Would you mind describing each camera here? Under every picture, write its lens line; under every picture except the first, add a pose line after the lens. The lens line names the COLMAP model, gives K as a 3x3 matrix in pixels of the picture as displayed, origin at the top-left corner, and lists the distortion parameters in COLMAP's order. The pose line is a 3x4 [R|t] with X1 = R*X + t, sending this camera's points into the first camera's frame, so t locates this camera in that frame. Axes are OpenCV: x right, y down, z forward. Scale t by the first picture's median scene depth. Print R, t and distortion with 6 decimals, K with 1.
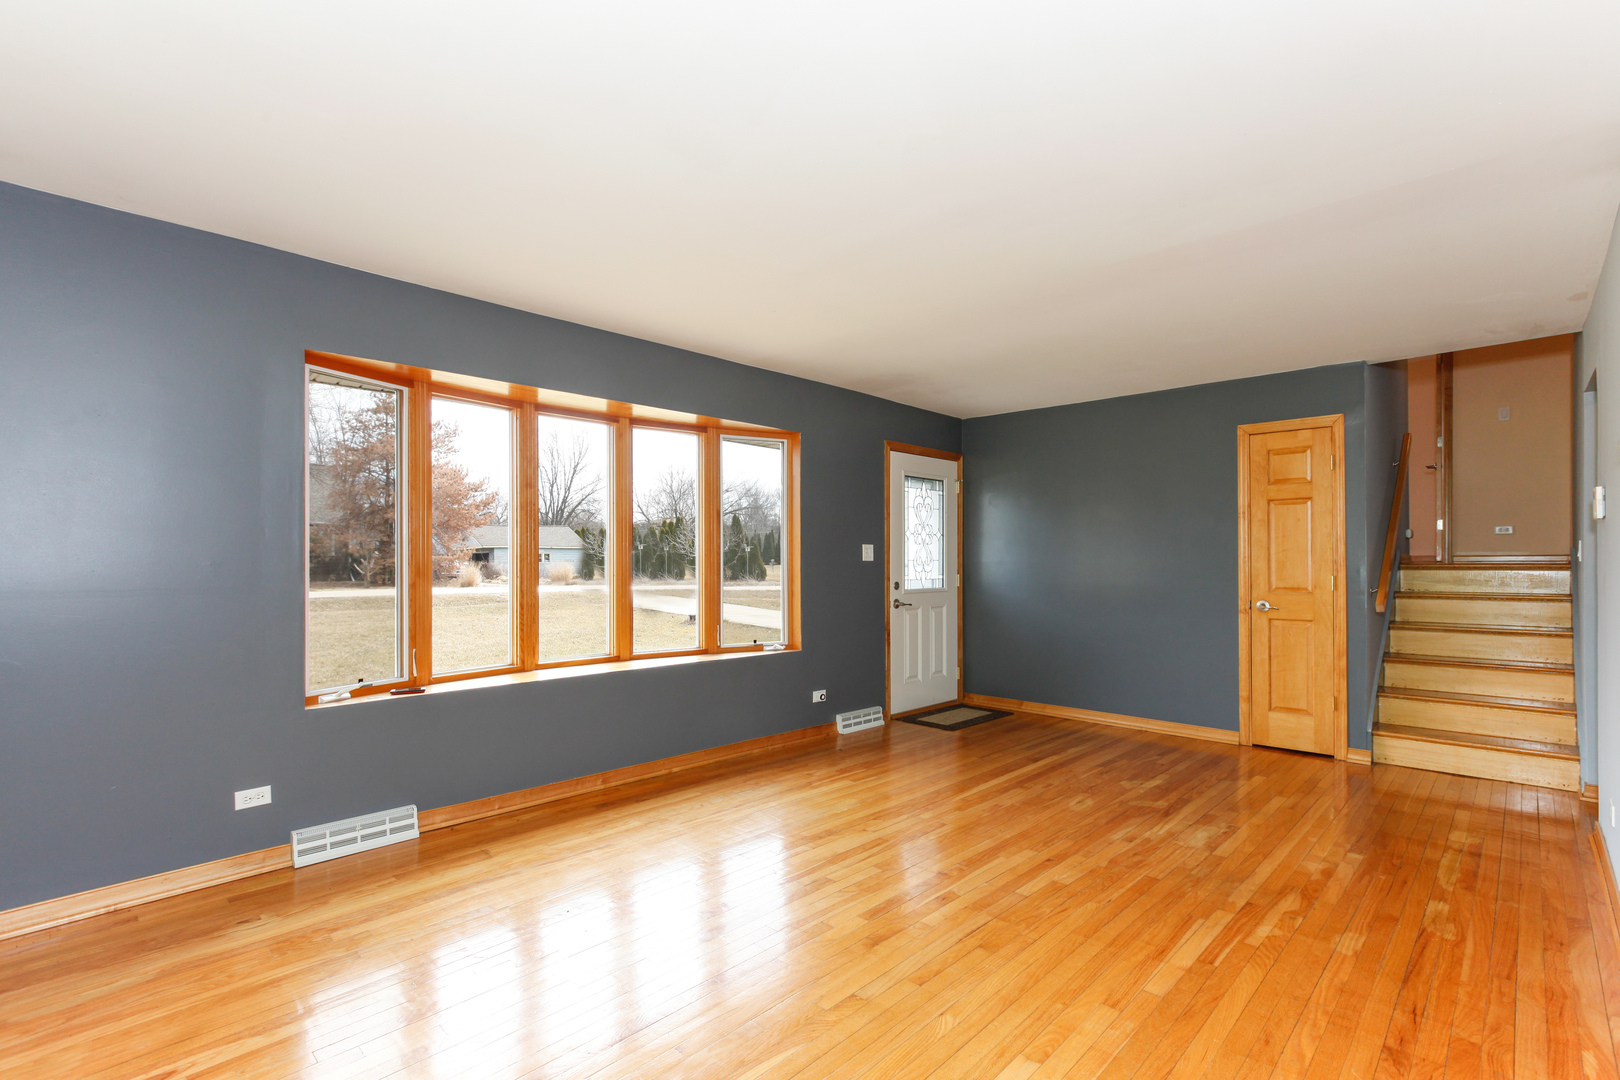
lens RADIAL K [[745.2, 0, 820.8], [0, 745.2, 553.0], [0, 0, 1]] dist [-0.049218, 0.031999]
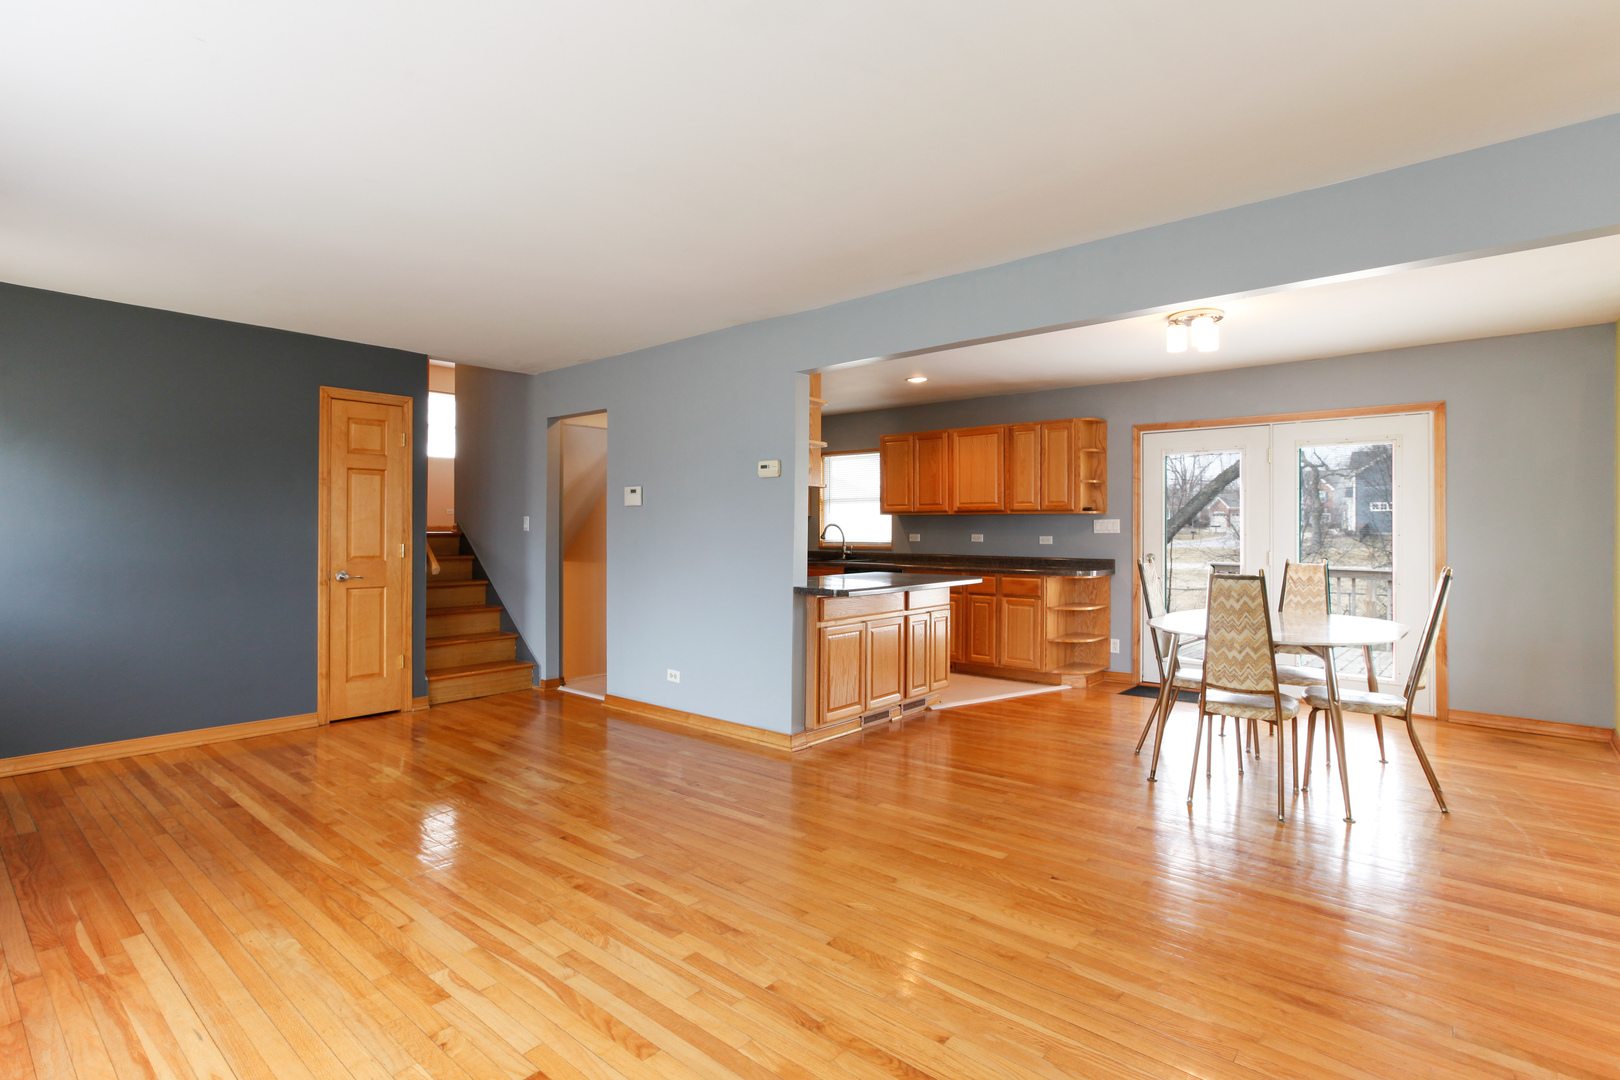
lens RADIAL K [[813.8, 0, 738.4], [0, 813.8, 517.6], [0, 0, 1]] dist [-0.074071, 0.053727]
pose [[-0.008422, 0.014471, 0.999860, -0.577027], [-0.010714, 0.999837, -0.014561, 0.005487], [-0.999907, -0.010835, -0.008266, 0.596515]]
